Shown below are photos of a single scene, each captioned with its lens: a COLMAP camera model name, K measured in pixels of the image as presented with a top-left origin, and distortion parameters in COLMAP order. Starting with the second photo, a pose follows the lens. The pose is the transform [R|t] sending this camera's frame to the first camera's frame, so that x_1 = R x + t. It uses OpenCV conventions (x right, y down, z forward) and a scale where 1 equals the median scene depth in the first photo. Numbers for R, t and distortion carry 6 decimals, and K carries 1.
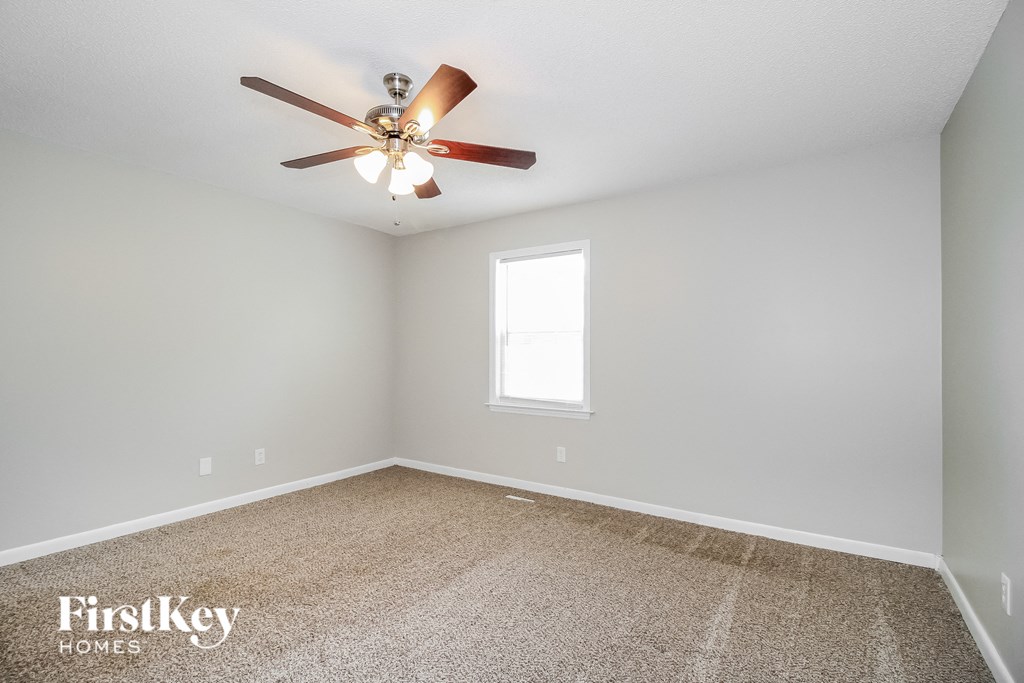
lens RADIAL K [[482.3, 0, 513.7], [0, 482.3, 344.9], [0, 0, 1]] dist [0.000843, -0.000550]
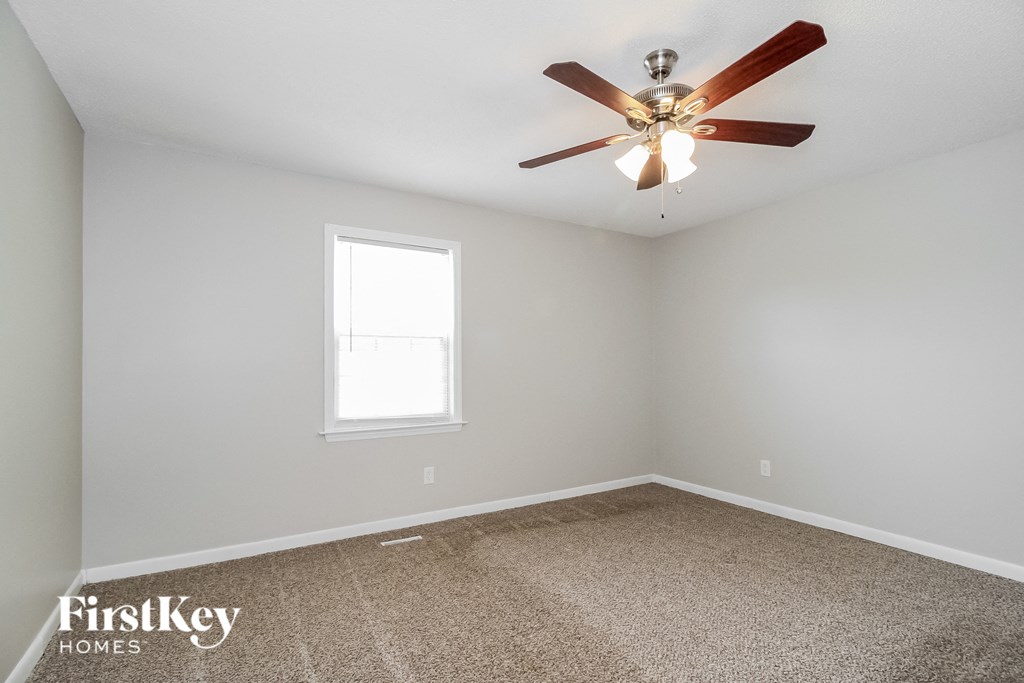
lens RADIAL K [[482.3, 0, 529.2], [0, 482.3, 354.5], [0, 0, 1]] dist [0.000843, -0.000550]
pose [[0.412493, 0.006106, 0.910941, -0.630975], [-0.011881, 0.999929, -0.001322, 0.002729], [-0.910883, -0.010278, 0.412536, 0.462743]]
